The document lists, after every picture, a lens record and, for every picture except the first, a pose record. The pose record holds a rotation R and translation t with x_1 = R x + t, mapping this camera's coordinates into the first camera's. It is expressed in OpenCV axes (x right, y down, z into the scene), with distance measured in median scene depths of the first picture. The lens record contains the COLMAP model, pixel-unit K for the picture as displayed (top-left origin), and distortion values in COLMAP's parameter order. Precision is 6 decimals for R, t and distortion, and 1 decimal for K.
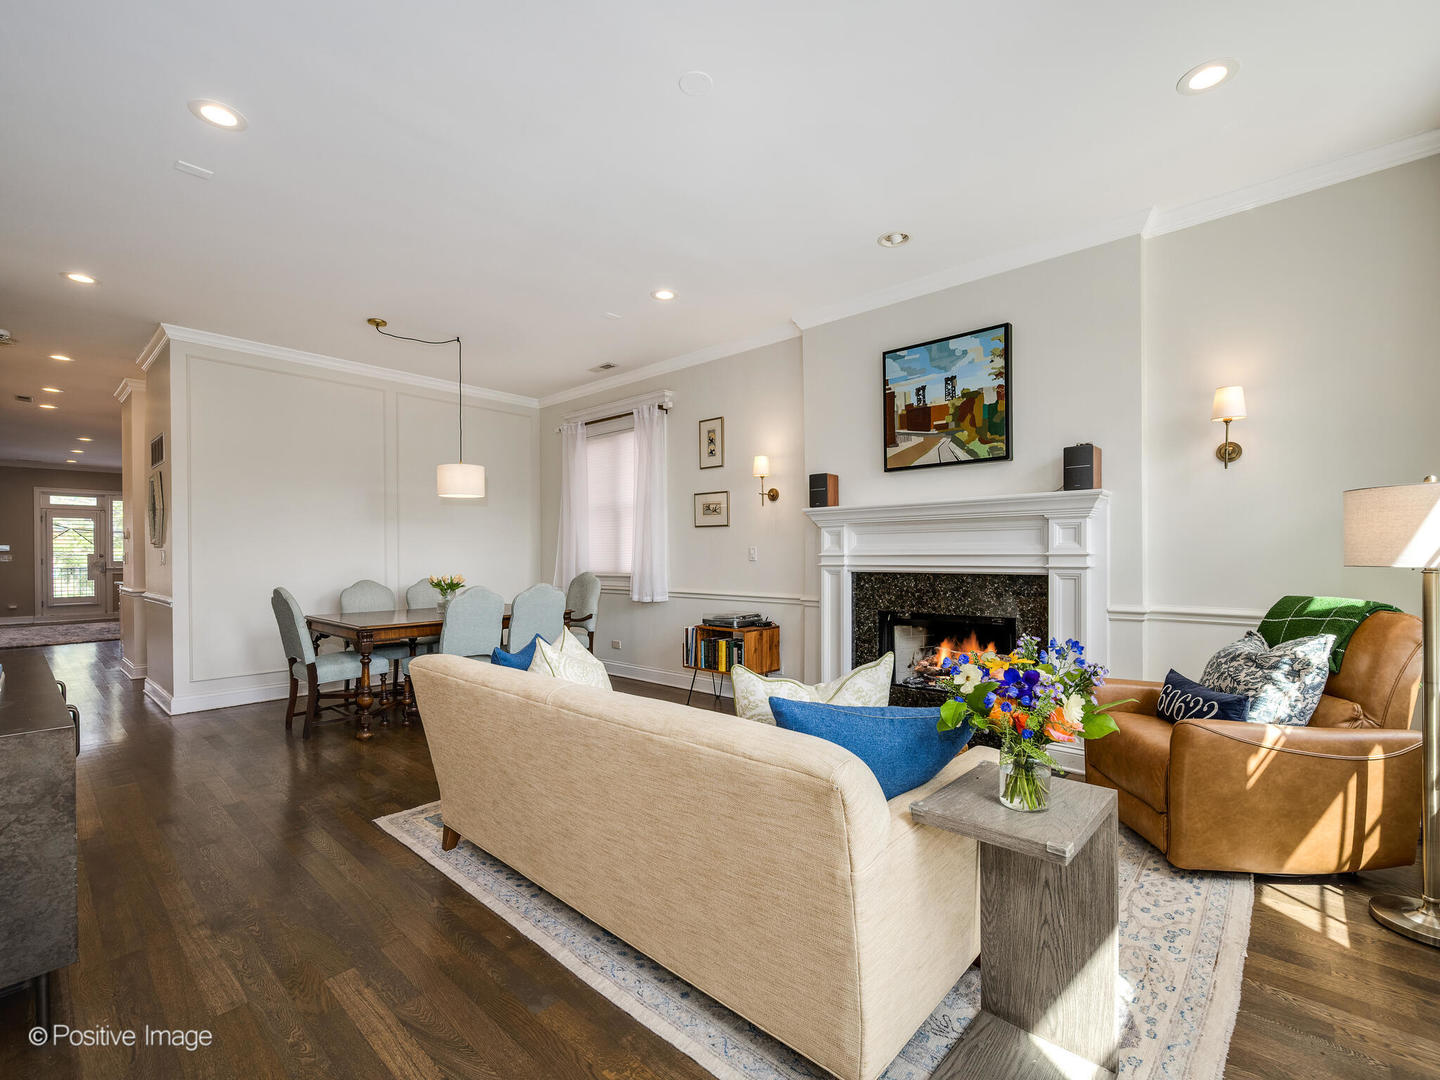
lens RADIAL K [[638.5, 0, 734.4], [0, 638.5, 544.2], [0, 0, 1]] dist [-0.000938, 0.000242]
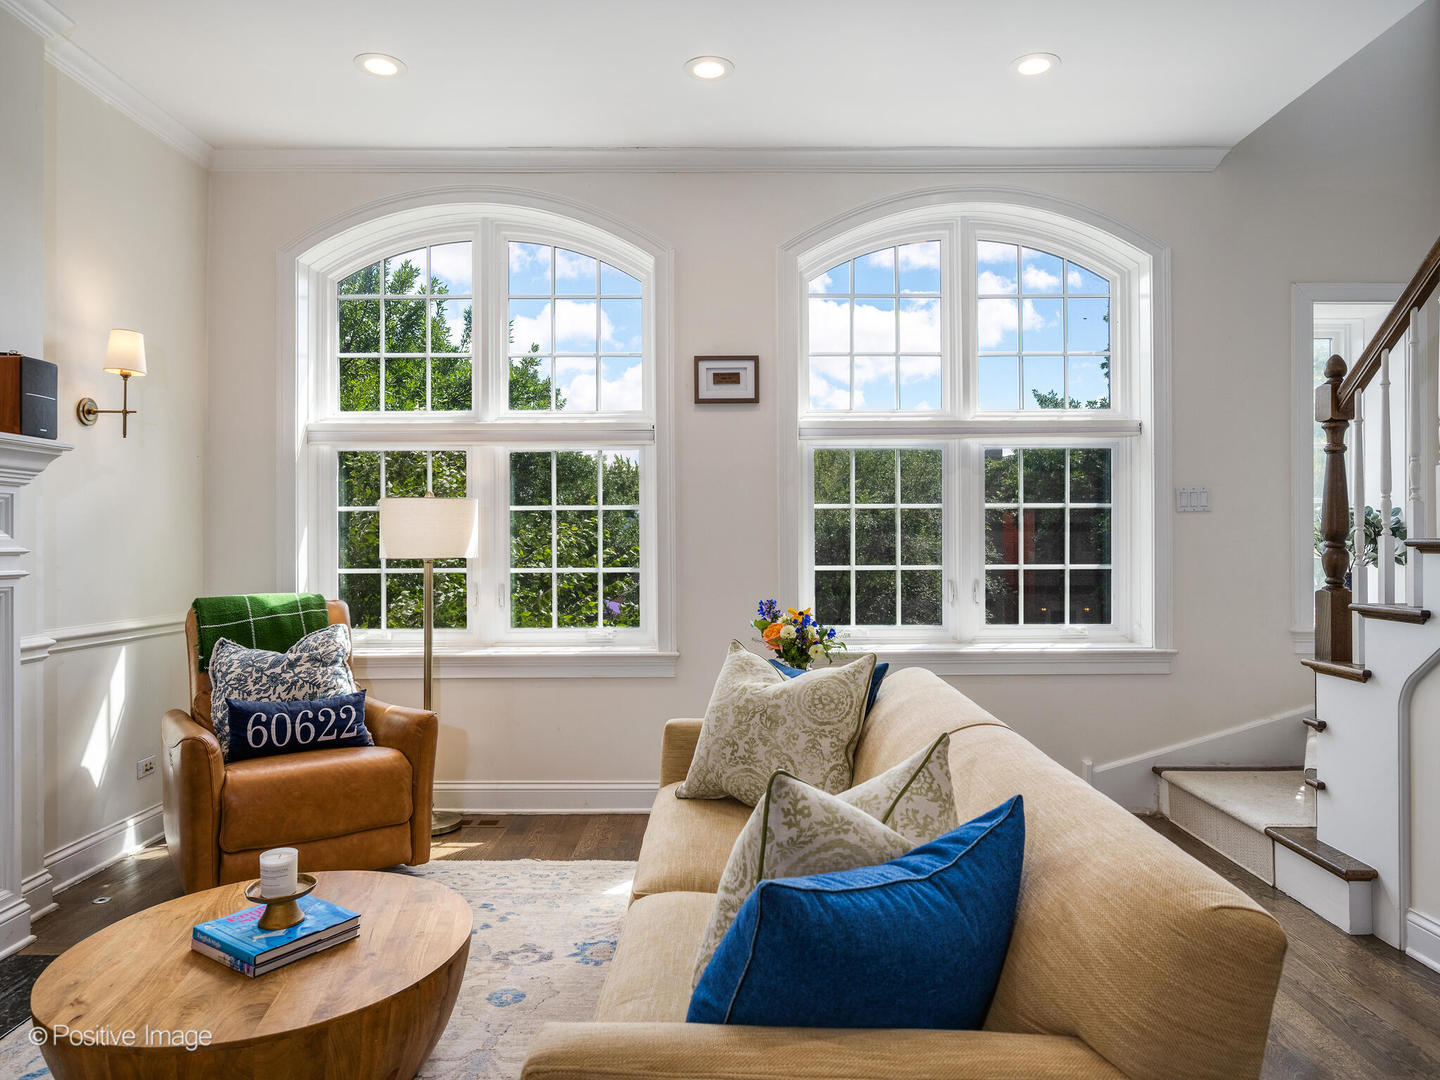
lens RADIAL K [[952.8, 0, 720.0], [0, 952.8, 540.0], [0, 0, 1]] dist [0.002070, 0.000372]
pose [[-0.654776, 0.011158, 0.755740, -0.365352], [-0.004844, 0.999809, -0.018958, 0.013767], [-0.755807, -0.016075, -0.654597, 0.810102]]
